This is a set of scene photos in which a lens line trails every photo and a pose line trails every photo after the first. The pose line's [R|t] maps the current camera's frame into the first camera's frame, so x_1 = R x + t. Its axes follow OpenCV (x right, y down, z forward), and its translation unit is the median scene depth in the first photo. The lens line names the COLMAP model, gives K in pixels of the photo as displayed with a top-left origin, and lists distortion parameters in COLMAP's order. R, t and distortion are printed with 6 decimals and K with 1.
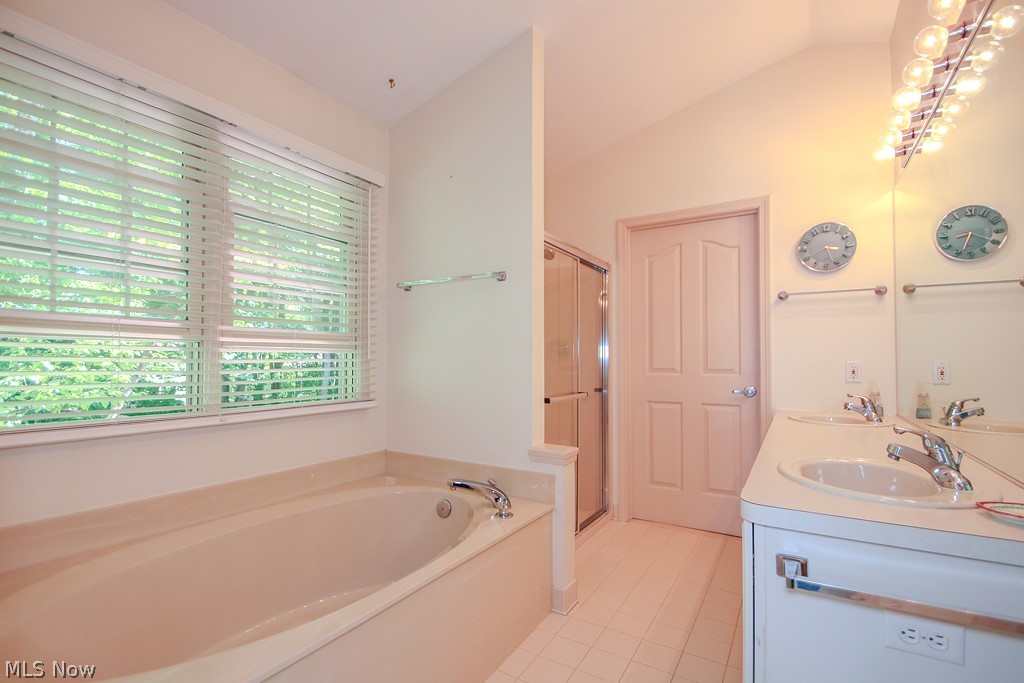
lens RADIAL K [[484.2, 0, 514.3], [0, 484.2, 346.2], [0, 0, 1]] dist [-0.001096, -0.000923]
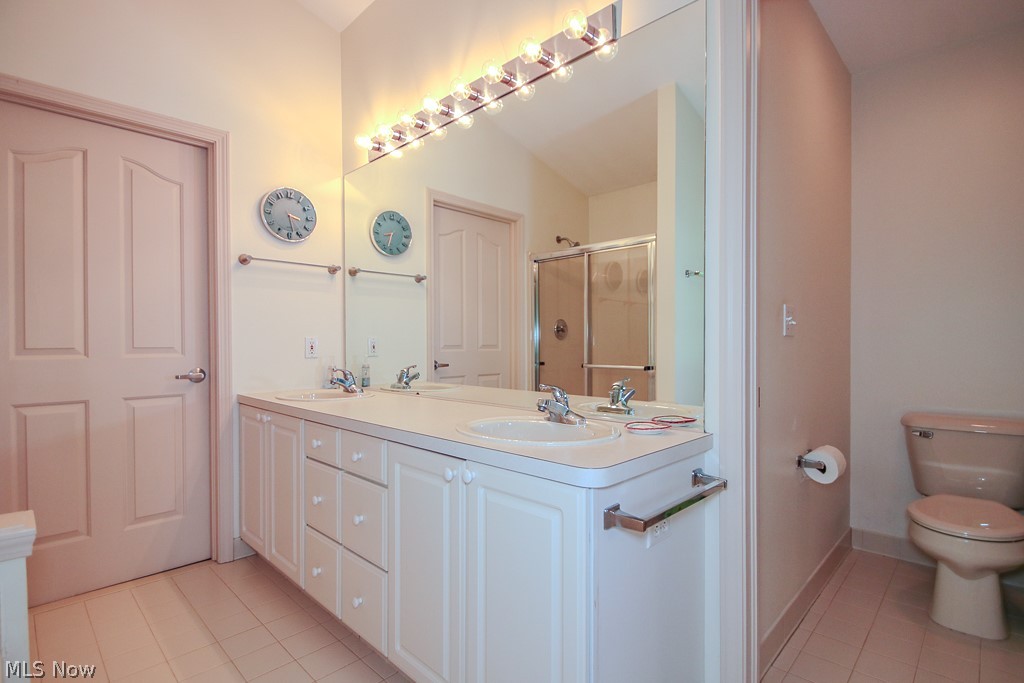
lens RADIAL K [[484.2, 0, 514.3], [0, 484.2, 346.2], [0, 0, 1]] dist [-0.001096, -0.000923]
pose [[0.217103, -0.015586, 0.976024, -0.178714], [-0.027856, 0.999366, 0.022155, 0.016367], [-0.975751, -0.031997, 0.216532, 0.360350]]
